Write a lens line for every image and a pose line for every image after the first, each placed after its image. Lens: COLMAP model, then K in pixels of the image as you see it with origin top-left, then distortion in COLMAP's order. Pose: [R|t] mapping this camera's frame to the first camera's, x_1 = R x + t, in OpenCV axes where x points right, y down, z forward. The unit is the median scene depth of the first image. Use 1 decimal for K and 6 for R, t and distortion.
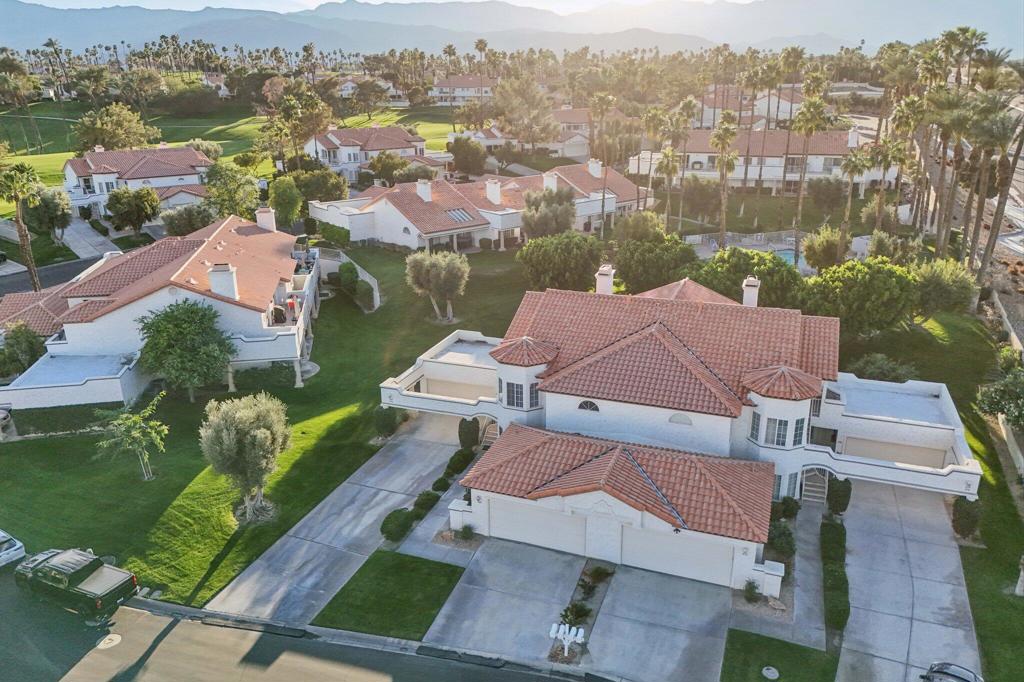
lens RADIAL K [[759.6, 0, 530.7], [0, 759.6, 341.0], [0, 0, 1]] dist [0.053130, -0.000484]
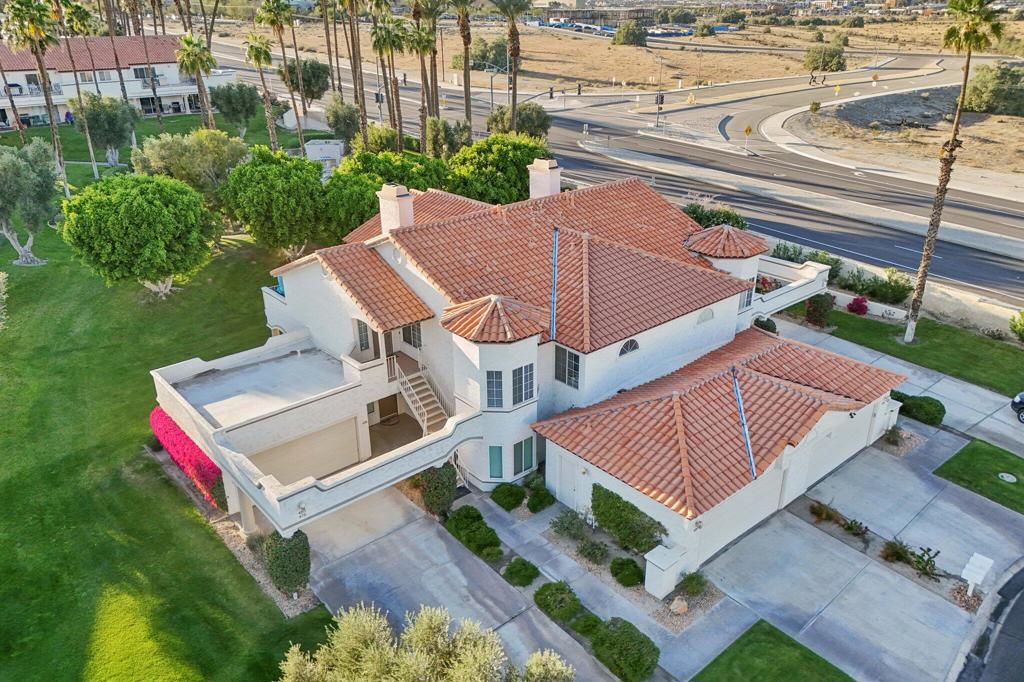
lens RADIAL K [[757.3, 0, 512.0], [0, 757.3, 341.0], [0, 0, 1]] dist [0.060049, -0.066675]
pose [[0.496485, -0.356351, 0.791528, -0.633627], [0.294125, 0.926972, 0.232838, -0.139436], [-0.816696, 0.117208, 0.565039, 0.791844]]
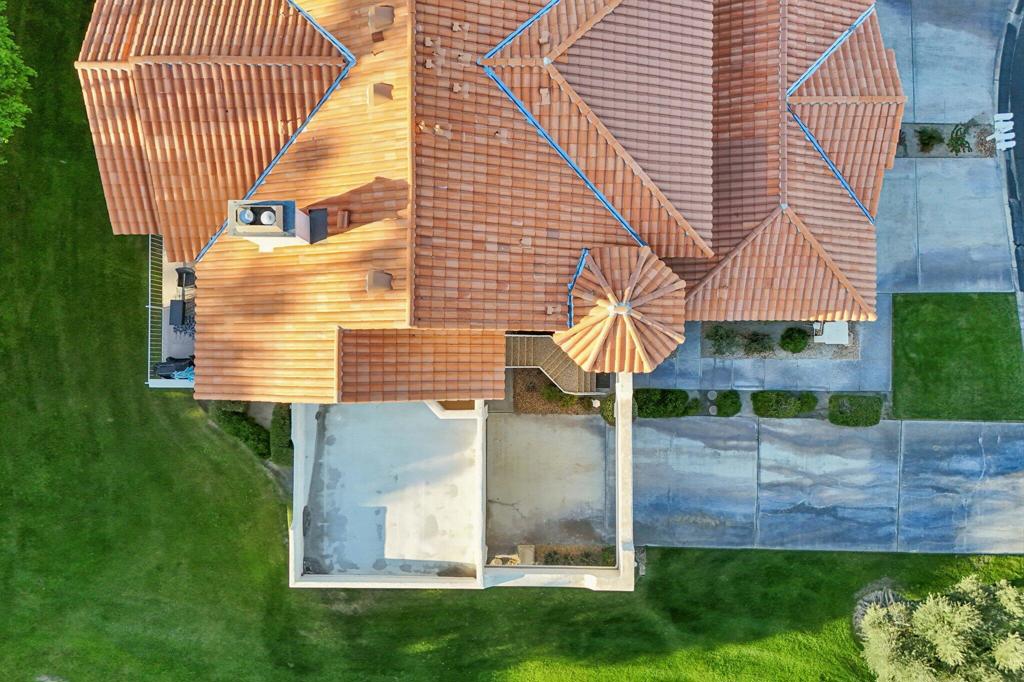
lens RADIAL K [[764.8, 0, 504.2], [0, 764.8, 334.7], [0, 0, 1]] dist [0.008940, -0.000829]
pose [[-0.332672, -0.942778, 0.022317, -0.004388], [0.334710, -0.095917, 0.937427, -0.632221], [-0.881645, 0.319326, 0.347466, 1.116543]]
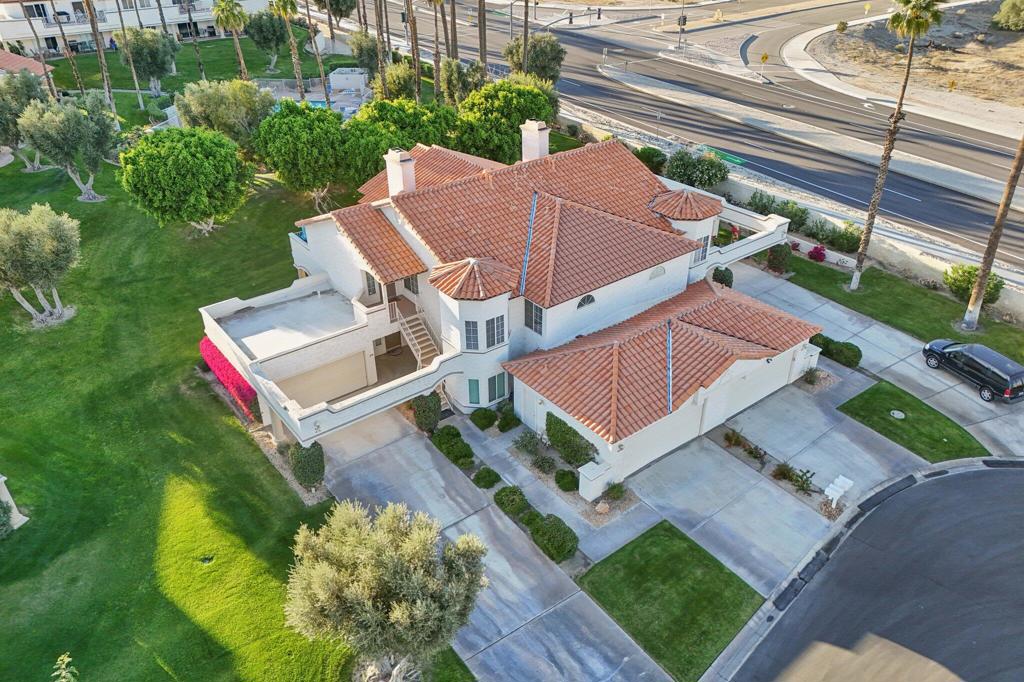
lens RADIAL K [[749.5, 0, 512.0], [0, 749.5, 341.0], [0, 0, 1]] dist [0.062115, -0.077110]
pose [[0.539339, -0.440479, 0.717699, -0.706620], [0.285024, 0.897468, 0.336619, -0.217770], [-0.792386, 0.023009, 0.609587, 0.628561]]
